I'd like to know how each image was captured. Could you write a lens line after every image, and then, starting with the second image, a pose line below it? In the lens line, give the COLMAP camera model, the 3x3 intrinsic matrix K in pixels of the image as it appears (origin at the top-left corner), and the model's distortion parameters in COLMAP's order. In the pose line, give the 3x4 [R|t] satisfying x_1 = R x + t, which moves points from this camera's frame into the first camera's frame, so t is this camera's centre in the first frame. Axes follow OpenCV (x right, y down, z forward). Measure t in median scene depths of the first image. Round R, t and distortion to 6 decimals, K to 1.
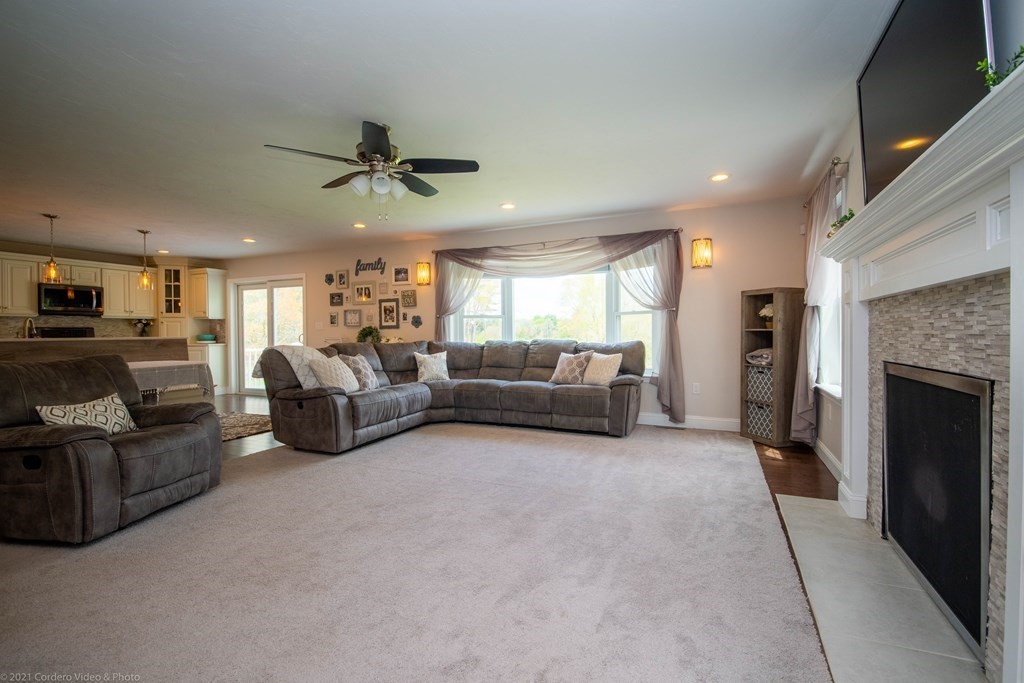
lens RADIAL K [[449.7, 0, 513.7], [0, 449.7, 338.2], [0, 0, 1]] dist [0.002253, -0.000529]
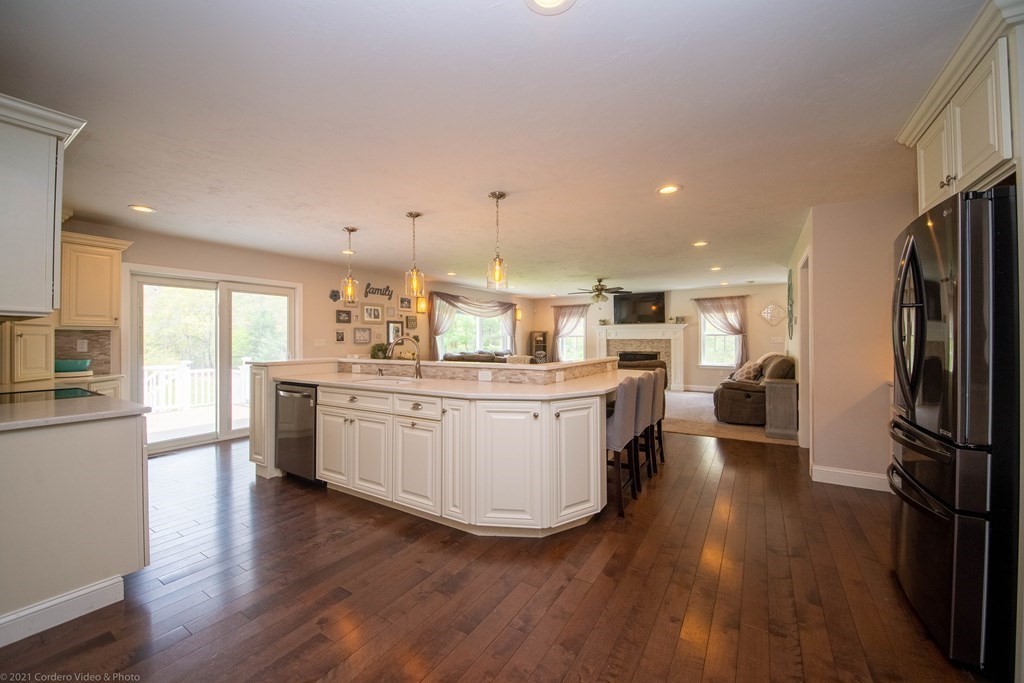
lens RADIAL K [[390.5, 0, 513.0], [0, 390.5, 336.3], [0, 0, 1]] dist [0.002032, -0.000009]
pose [[0.135501, 0.010406, 0.990722, -1.307078], [0.011685, 0.999859, -0.012100, -0.028978], [-0.990708, 0.013216, 0.135361, 0.541001]]
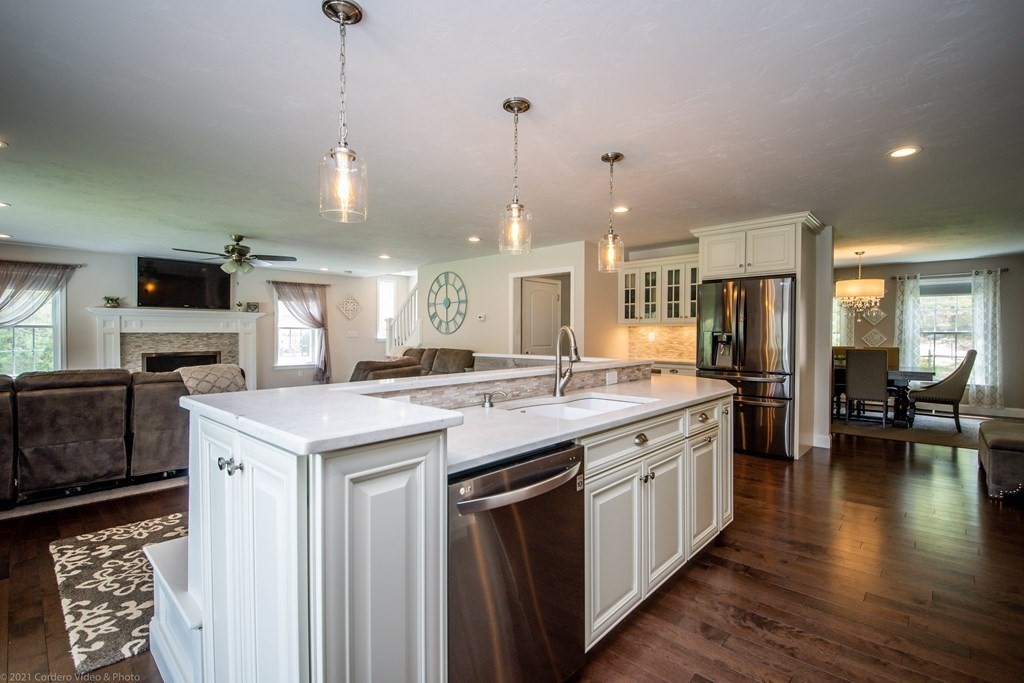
lens RADIAL K [[466.1, 0, 518.5], [0, 466.1, 340.1], [0, 0, 1]] dist [0.000220, -0.010653]
pose [[-0.949325, -0.002067, 0.314288, -0.896244], [0.005302, 0.999731, 0.022589, -0.033809], [-0.314250, 0.023110, -0.949059, 1.096236]]
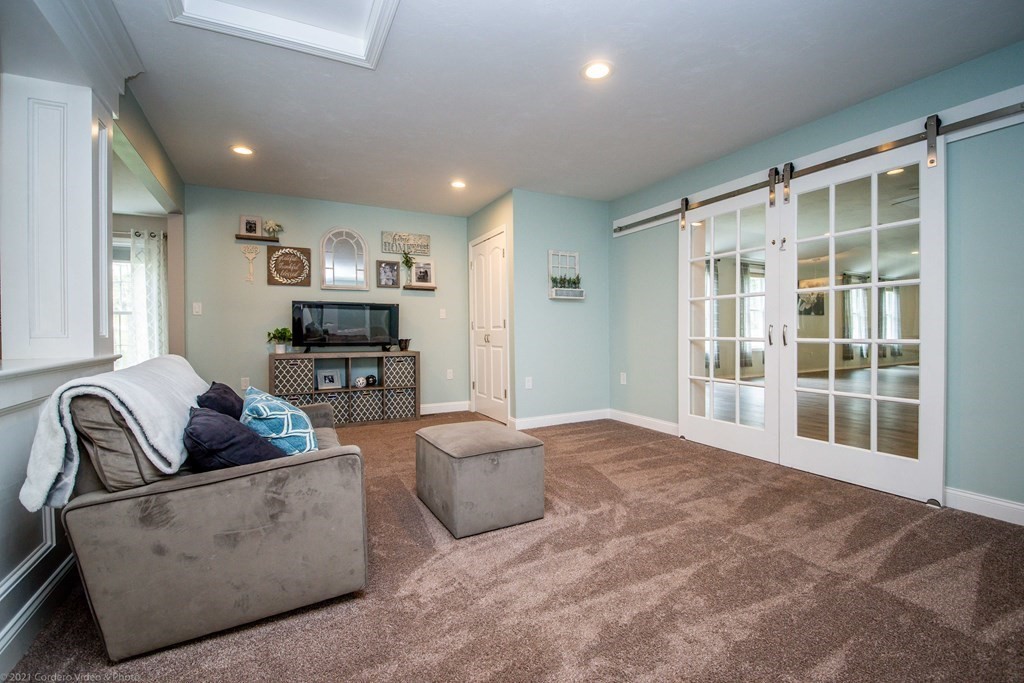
lens RADIAL K [[449.7, 0, 513.7], [0, 449.7, 338.2], [0, 0, 1]] dist [0.002253, -0.000529]
pose [[-0.616051, 0.017891, -0.787503, -1.360740], [0.001684, 0.999770, 0.021396, 0.010583], [0.787705, 0.011855, -0.615939, 0.758633]]
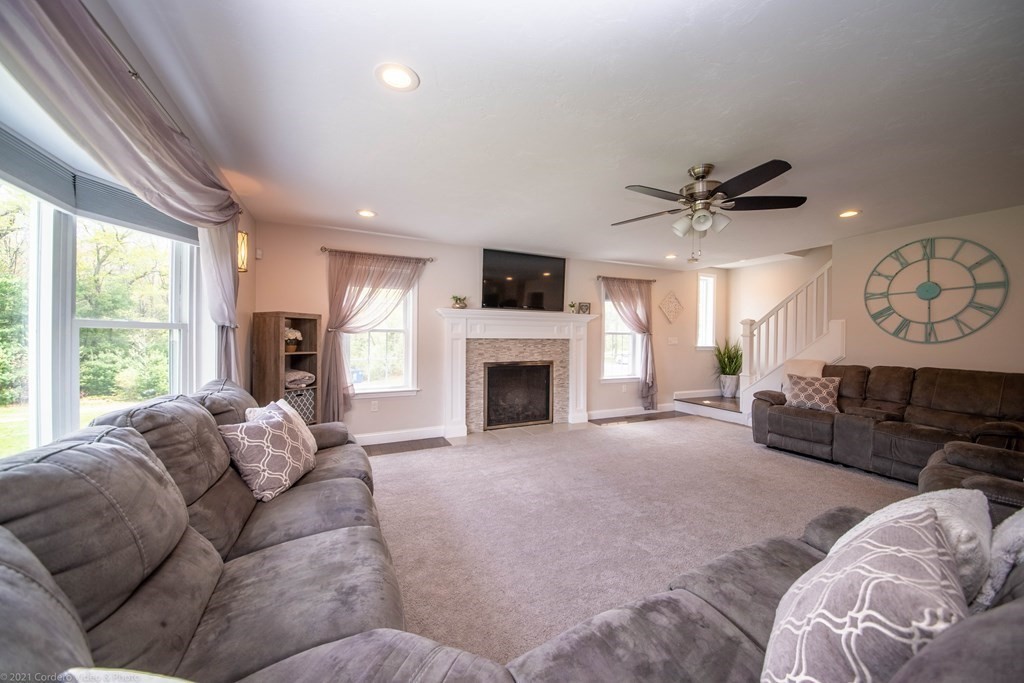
lens RADIAL K [[353.3, 0, 506.0], [0, 353.3, 339.4], [0, 0, 1]] dist [0.001000, -0.000003]
pose [[-0.759761, -0.003982, 0.650191, -0.205594], [0.003051, 0.999948, 0.009689, -0.036068], [-0.650196, 0.009345, -0.759709, 0.845849]]
